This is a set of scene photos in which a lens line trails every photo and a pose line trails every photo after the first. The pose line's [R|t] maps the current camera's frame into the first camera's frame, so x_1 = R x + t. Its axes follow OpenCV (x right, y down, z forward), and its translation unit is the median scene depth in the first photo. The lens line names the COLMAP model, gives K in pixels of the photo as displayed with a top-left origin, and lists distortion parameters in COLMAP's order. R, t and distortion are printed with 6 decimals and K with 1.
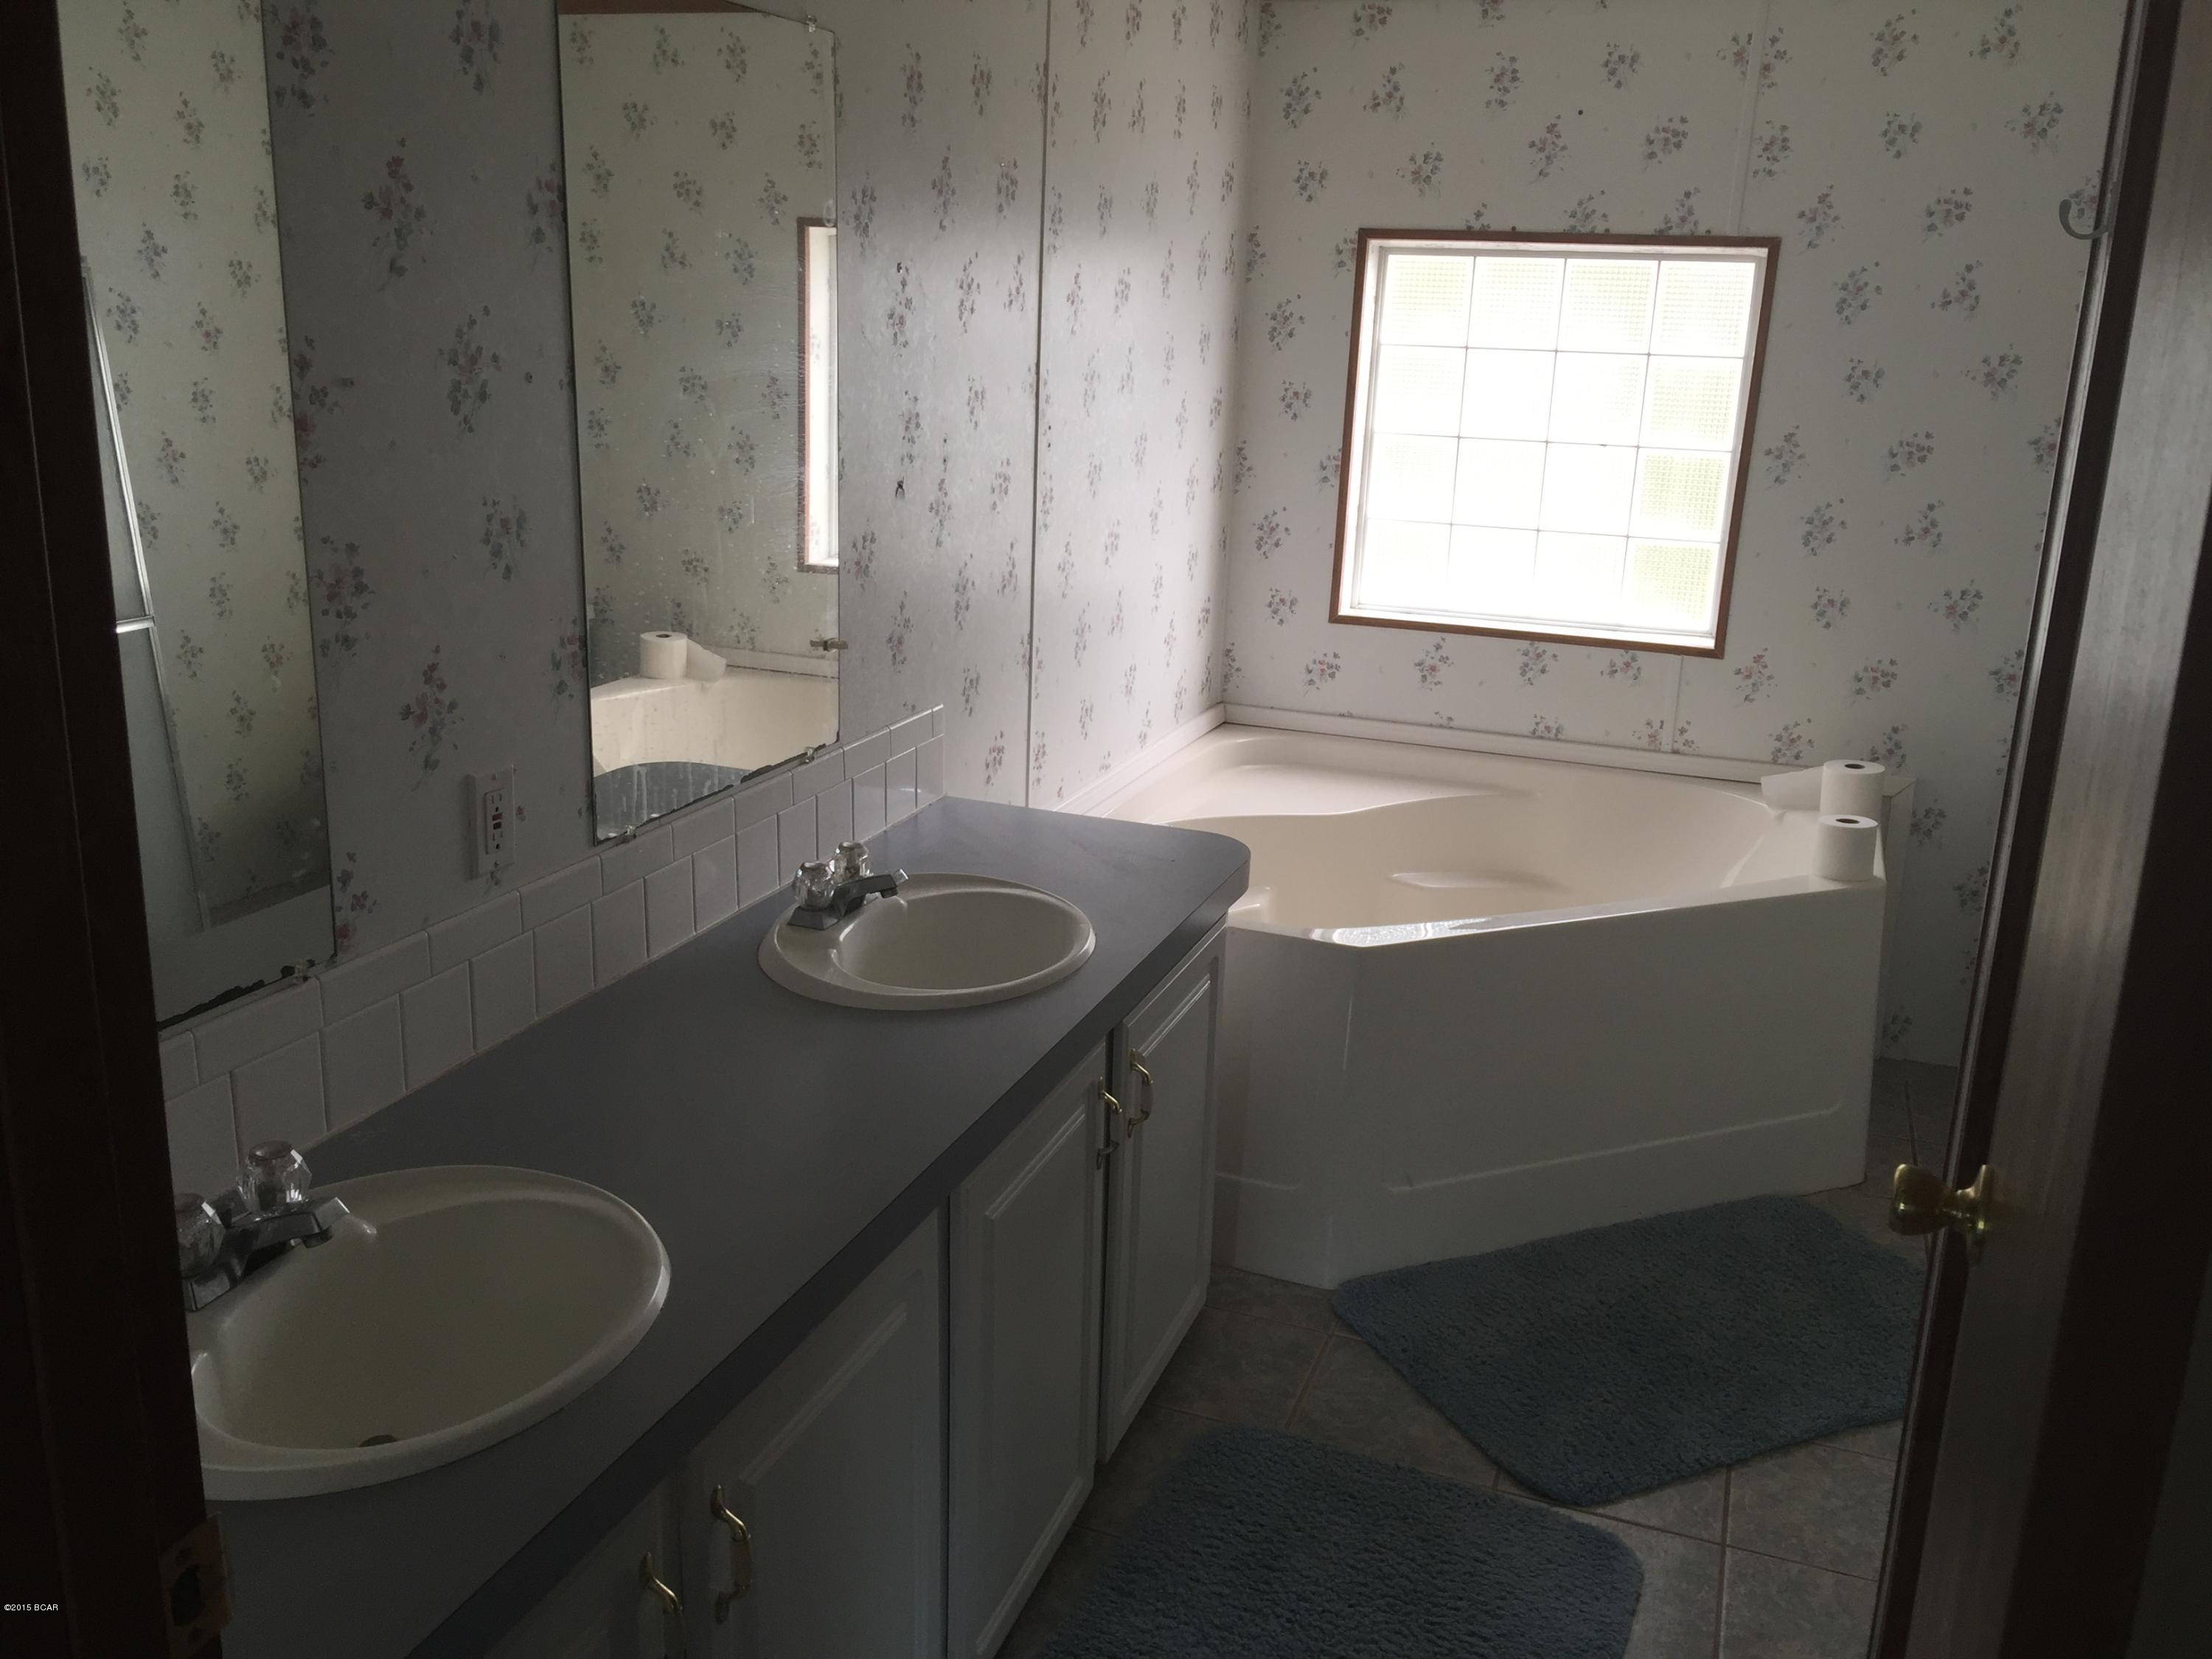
lens RADIAL K [[1857.7, 0, 1103.5], [0, 1857.7, 817.3], [0, 0, 1]] dist [0.082278, -0.128965]
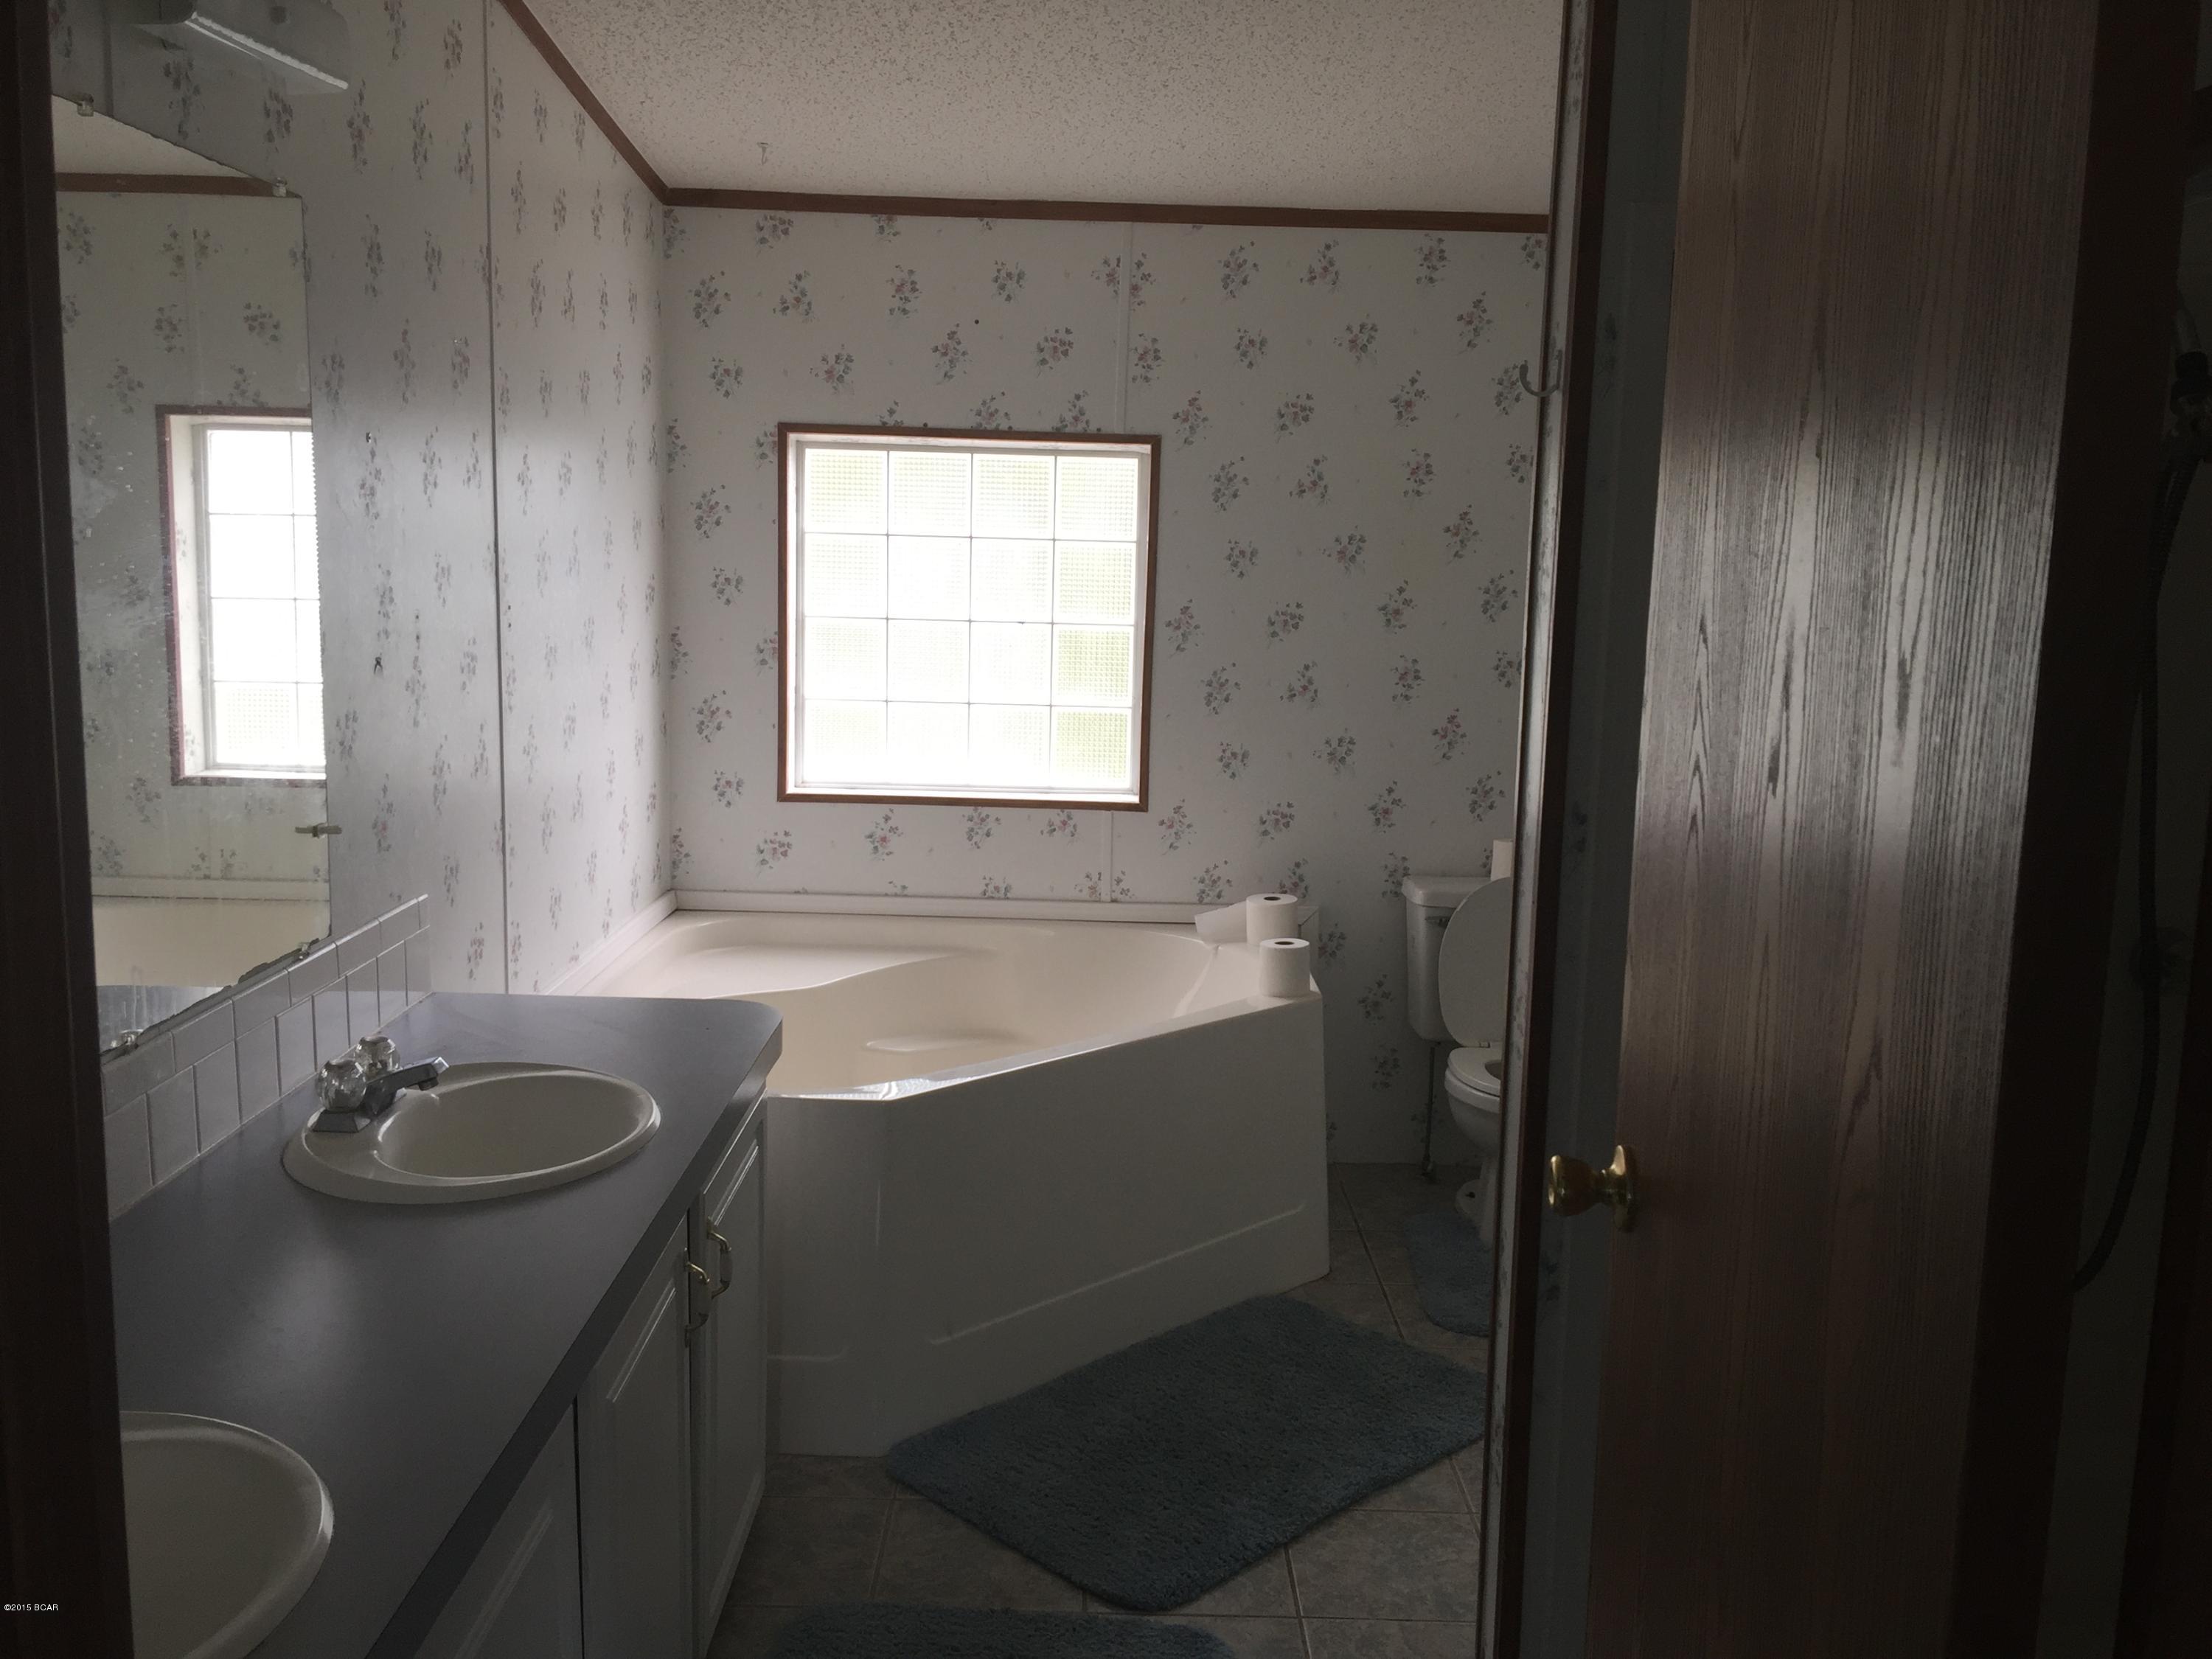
lens RADIAL K [[1857.7, 0, 1107.6], [0, 1857.7, 827.1], [0, 0, 1]] dist [0.082278, -0.128965]
pose [[0.935989, -0.064395, 0.346090, -0.067897], [0.100914, 0.990948, -0.088539, 0.018239], [-0.337256, 0.117797, 0.934014, -0.001467]]
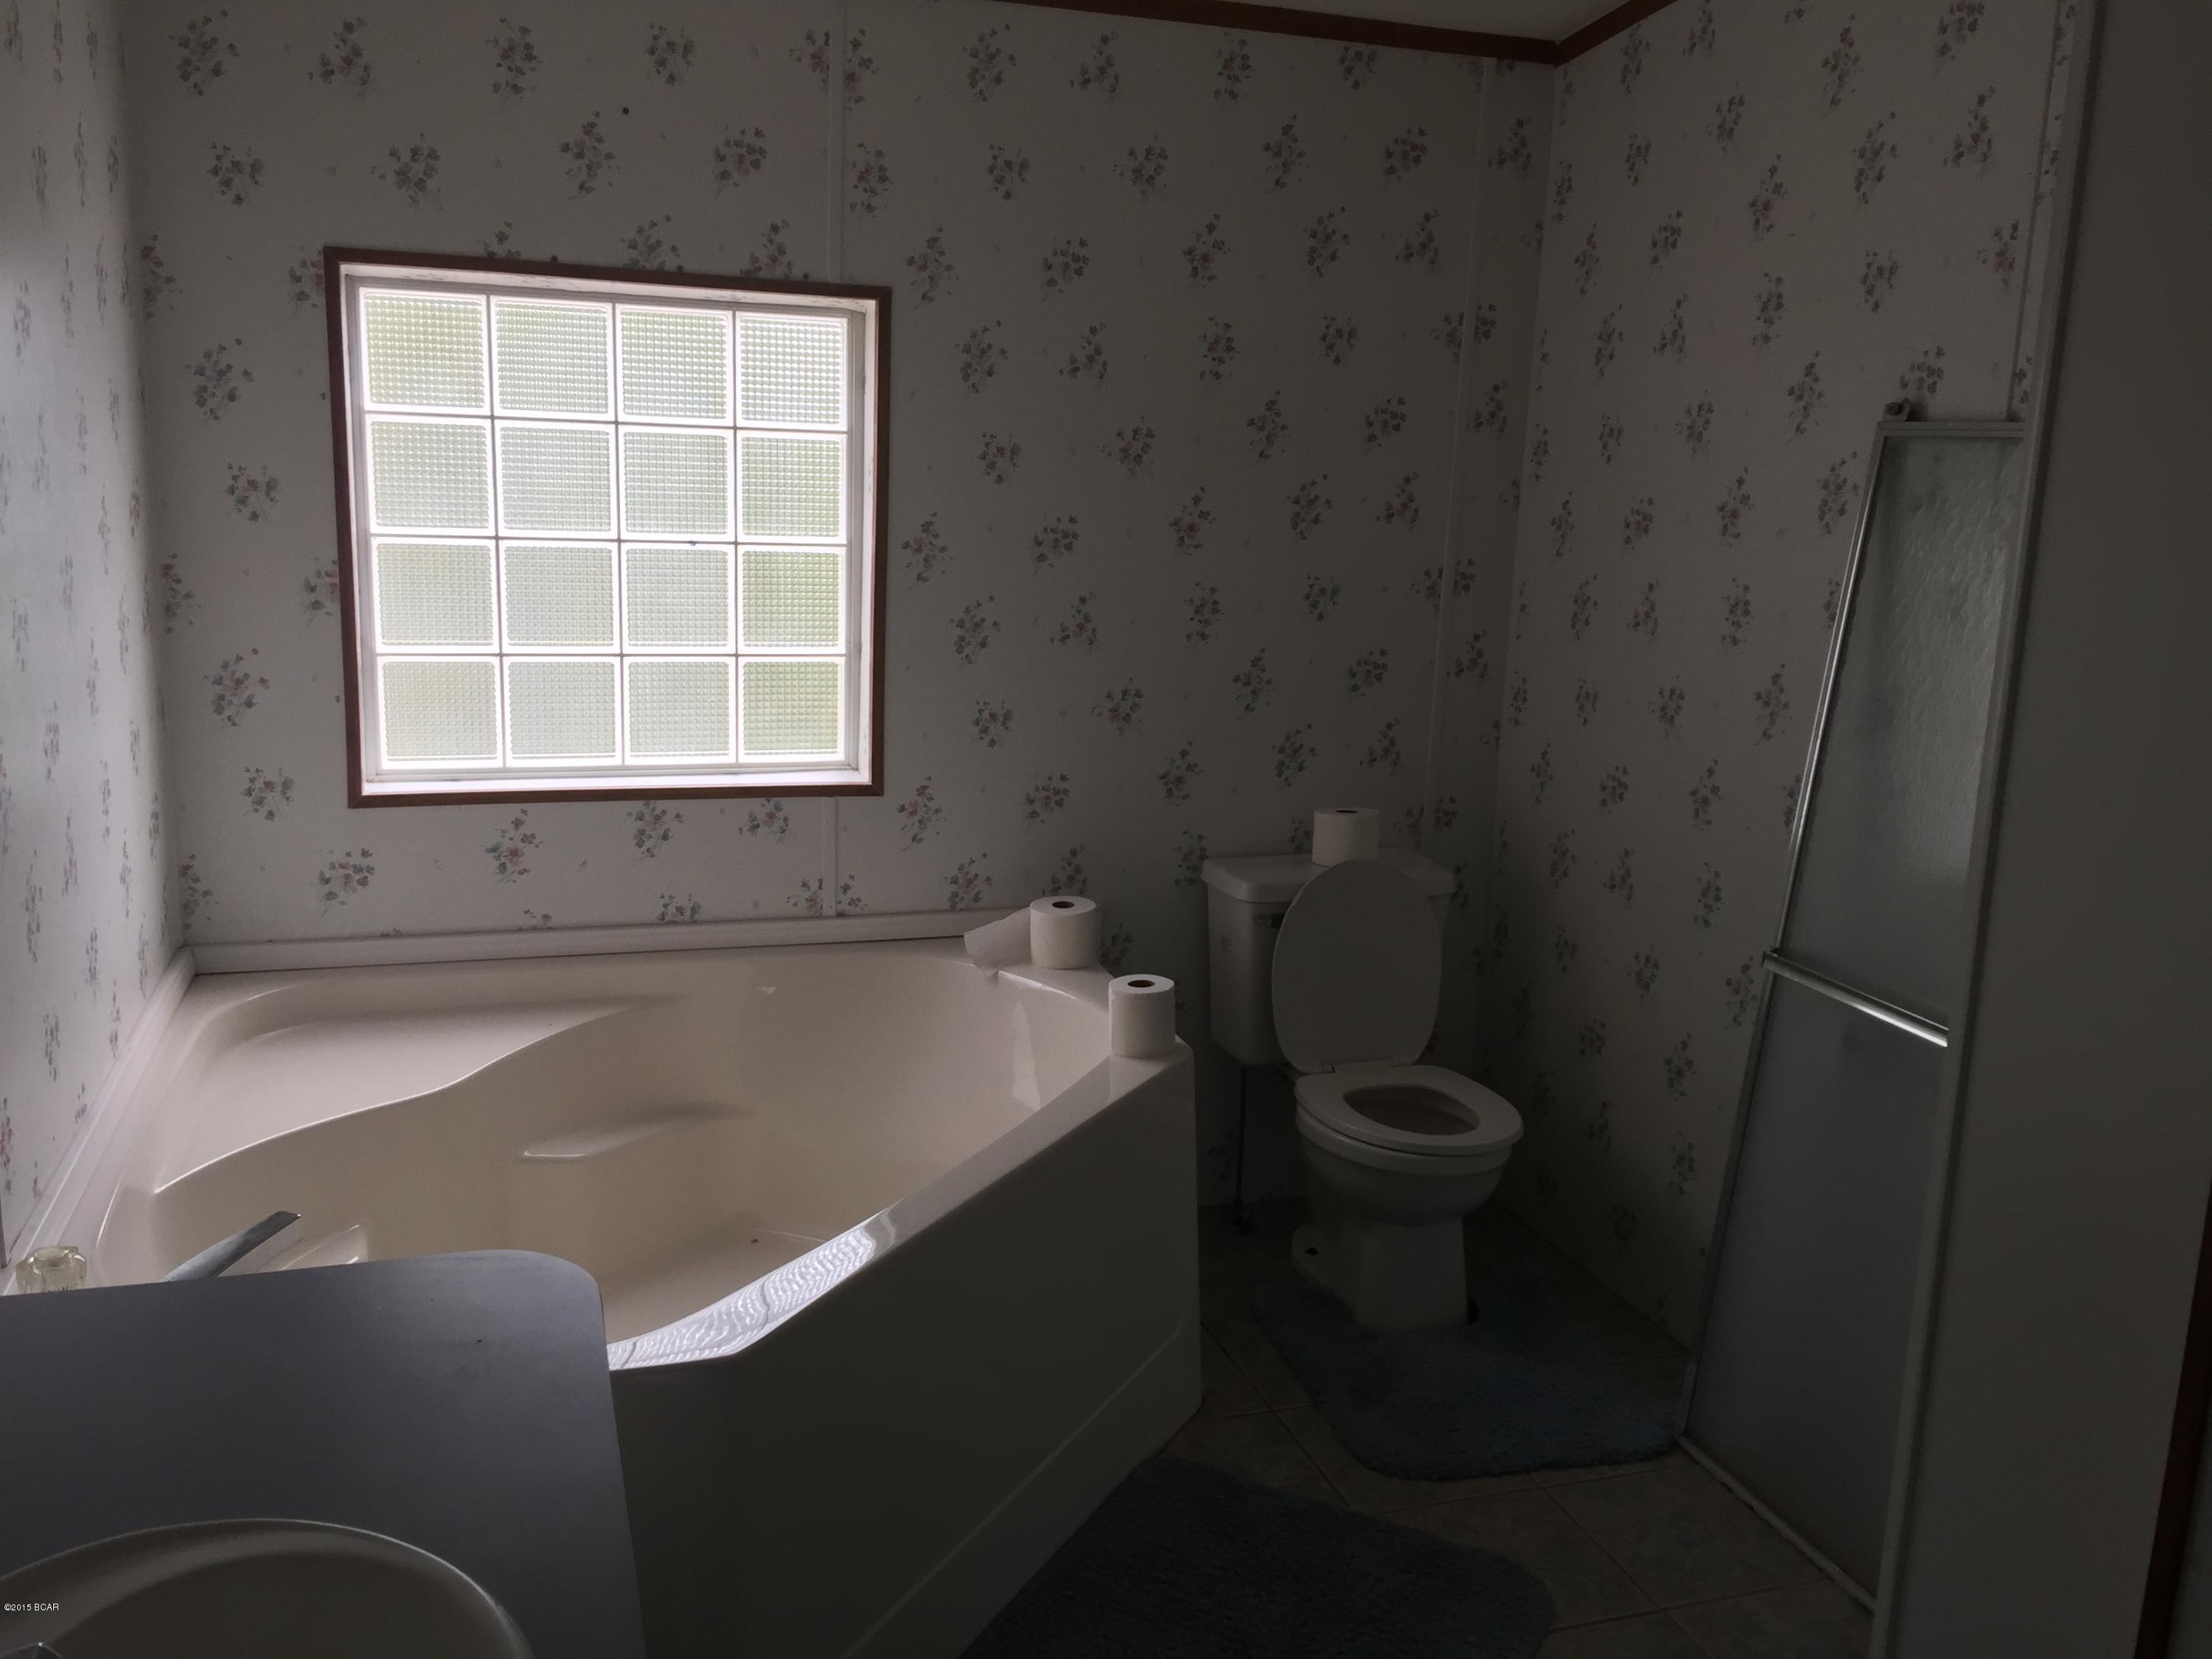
lens RADIAL K [[1857.7, 0, 1117.2], [0, 1857.7, 814.7], [0, 0, 1]] dist [0.082278, -0.128965]
pose [[0.780270, -0.133065, 0.611124, -0.091398], [0.157163, 0.987468, 0.014348, -0.074104], [-0.605375, 0.084851, 0.791405, 0.302034]]
